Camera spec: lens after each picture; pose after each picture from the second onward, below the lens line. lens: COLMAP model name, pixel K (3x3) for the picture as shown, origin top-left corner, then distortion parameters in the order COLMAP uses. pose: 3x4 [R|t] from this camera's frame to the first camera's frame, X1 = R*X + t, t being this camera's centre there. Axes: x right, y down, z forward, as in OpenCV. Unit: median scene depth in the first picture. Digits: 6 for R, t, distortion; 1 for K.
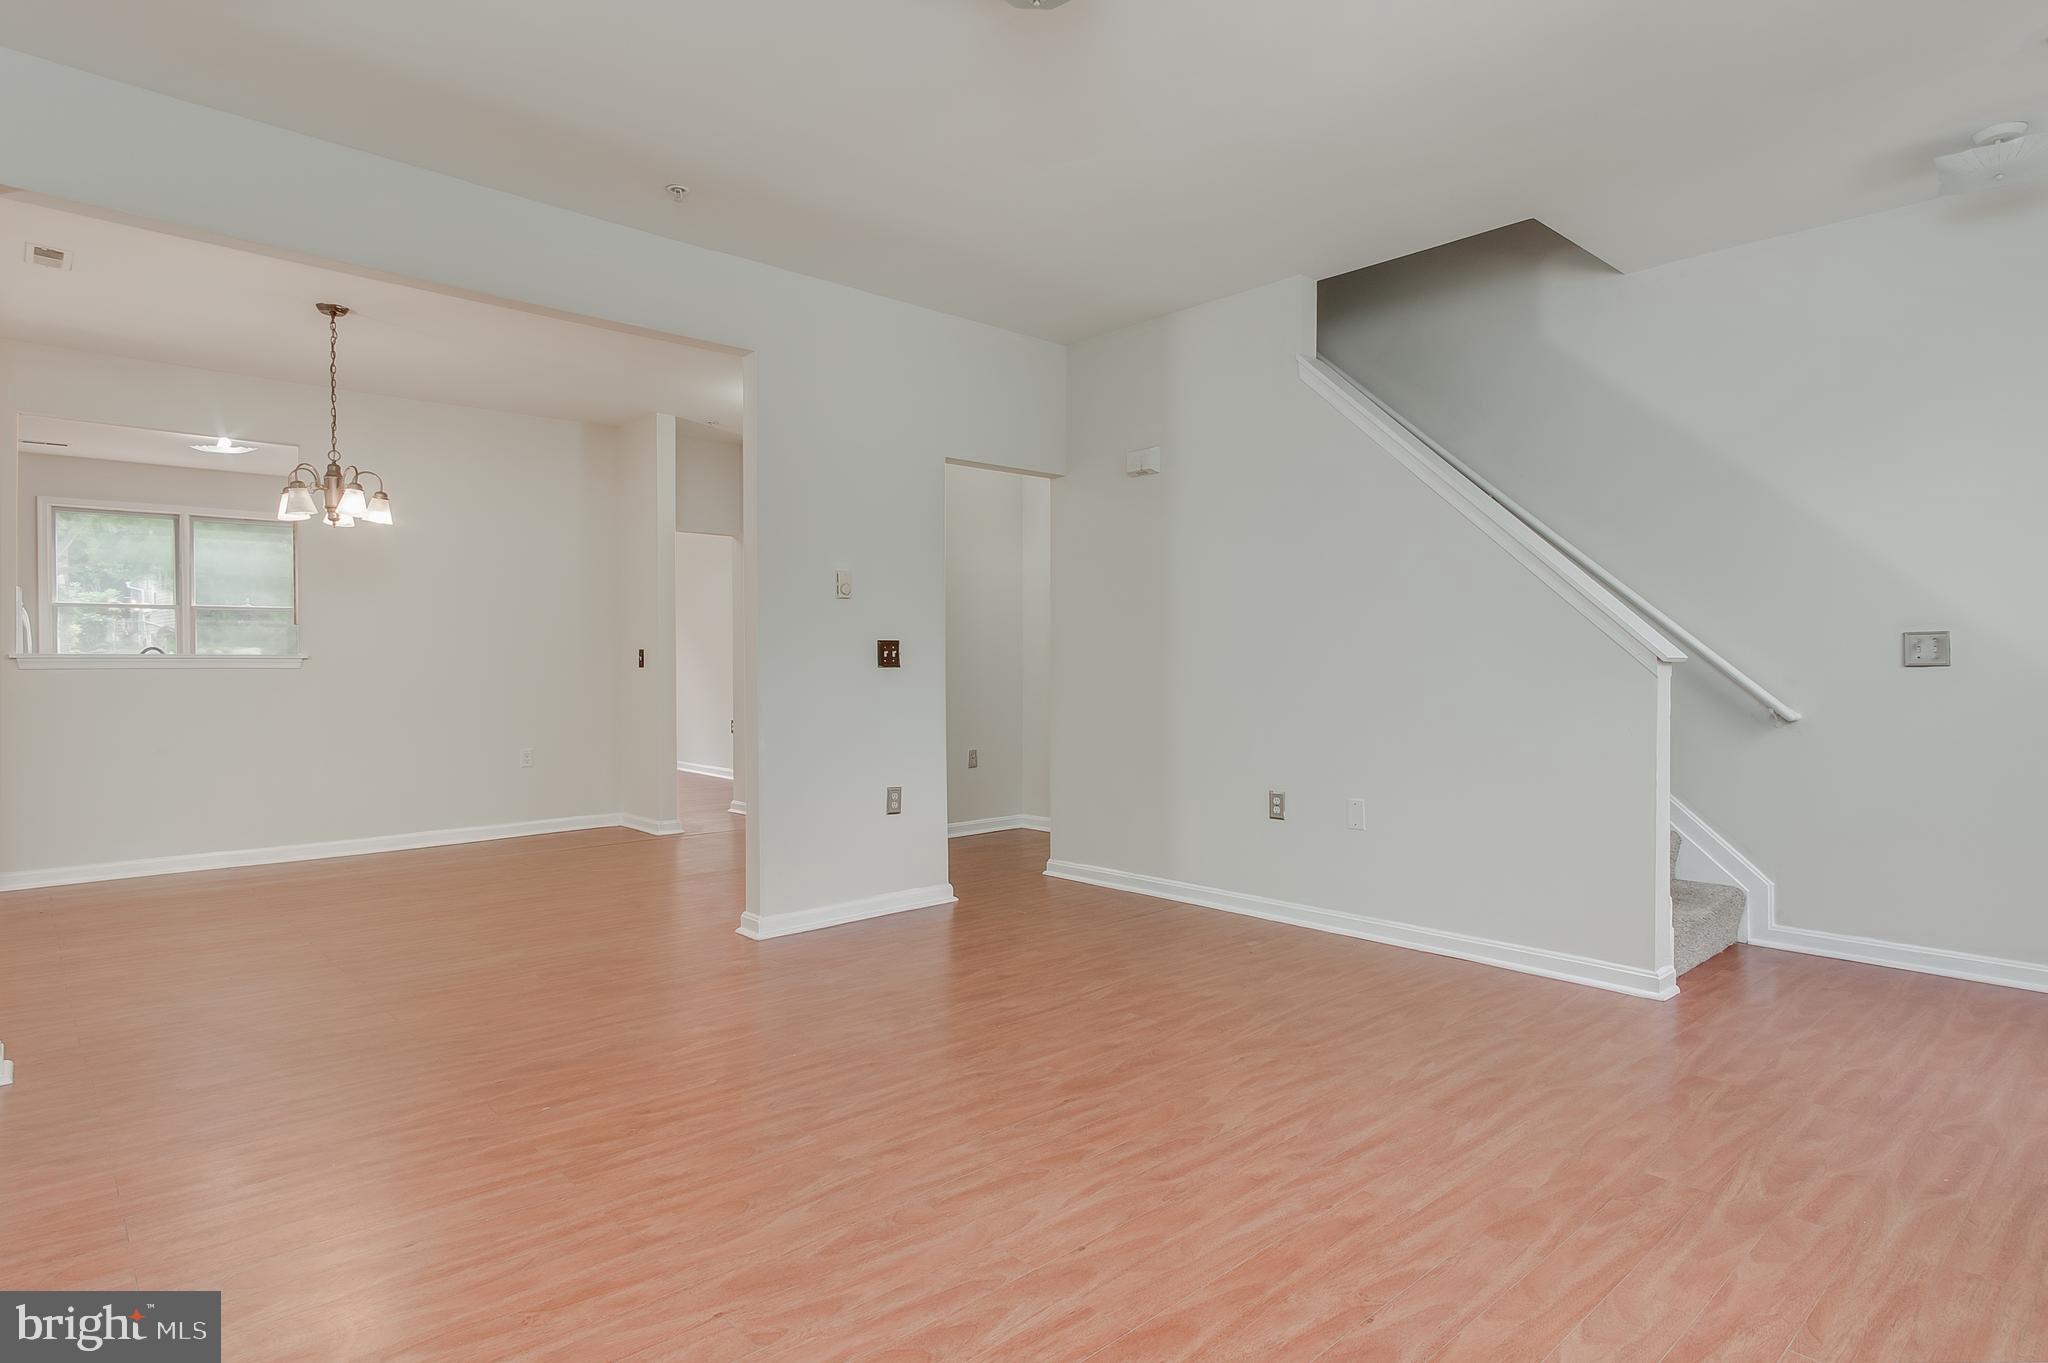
lens RADIAL K [[1117.2, 0, 1027.9], [0, 1117.2, 657.8], [0, 0, 1]] dist [0.007743, 0.001473]
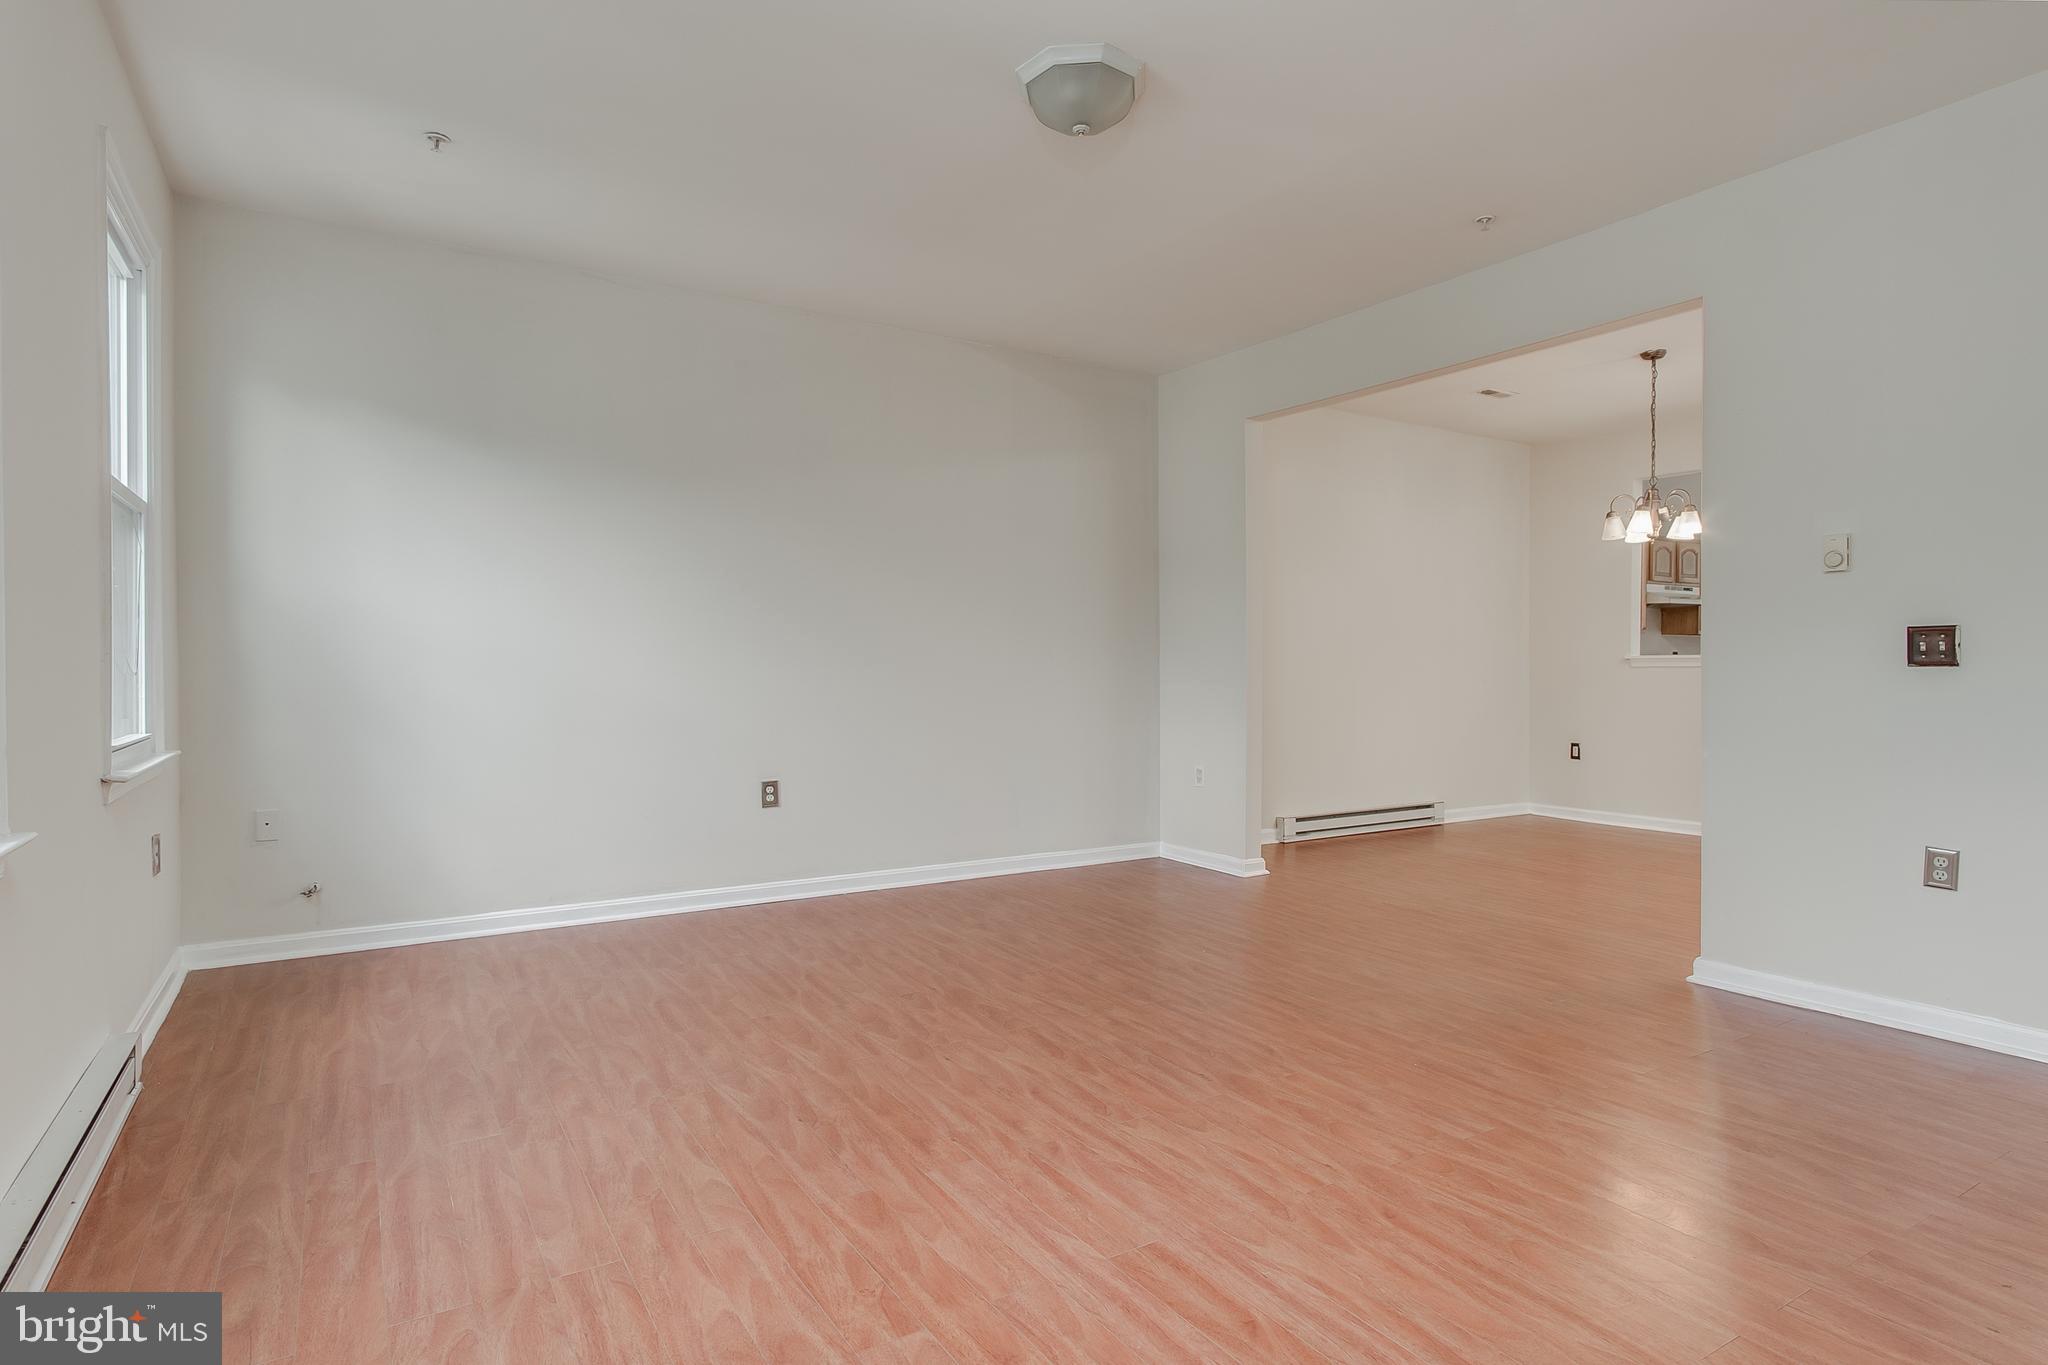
lens RADIAL K [[1094.7, 0, 1024.0], [0, 1094.7, 682.5], [0, 0, 1]] dist [0.003213, 0.000134]
pose [[-0.195206, 0.015284, -0.980643, 1.160061], [0.006839, 0.999875, 0.014222, 0.010071], [0.980738, -0.003930, -0.195286, 1.118732]]
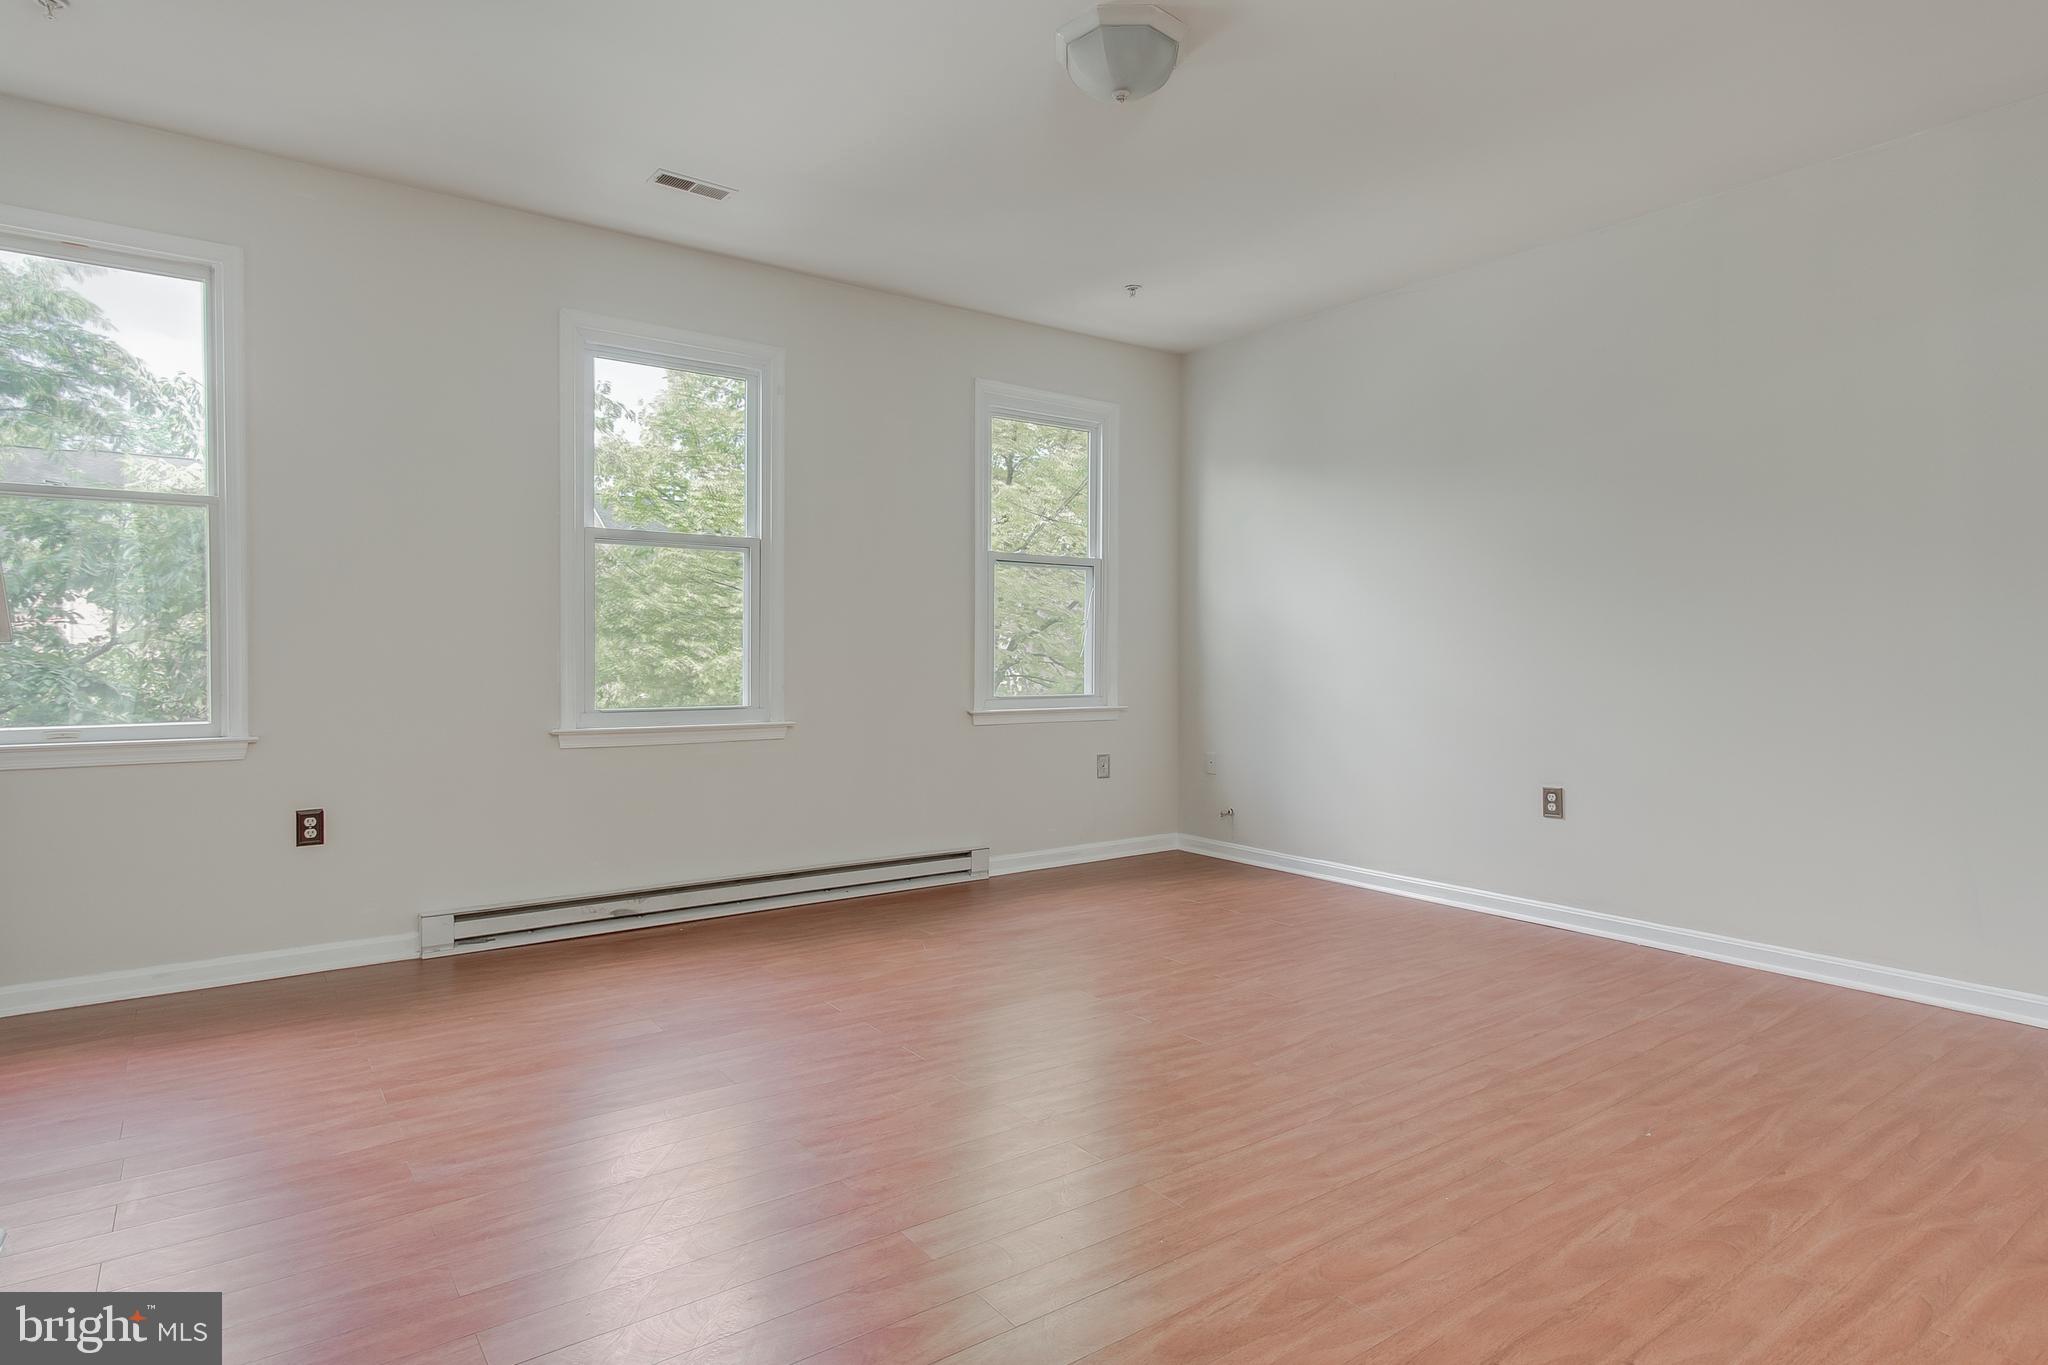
lens RADIAL K [[1094.7, 0, 1024.0], [0, 1094.7, 682.5], [0, 0, 1]] dist [0.003213, 0.000134]
pose [[-0.993498, -0.004956, 0.113741, -0.022078], [-0.002754, 0.999806, 0.019505, 0.014594], [-0.113816, 0.019065, -0.993319, 2.070879]]
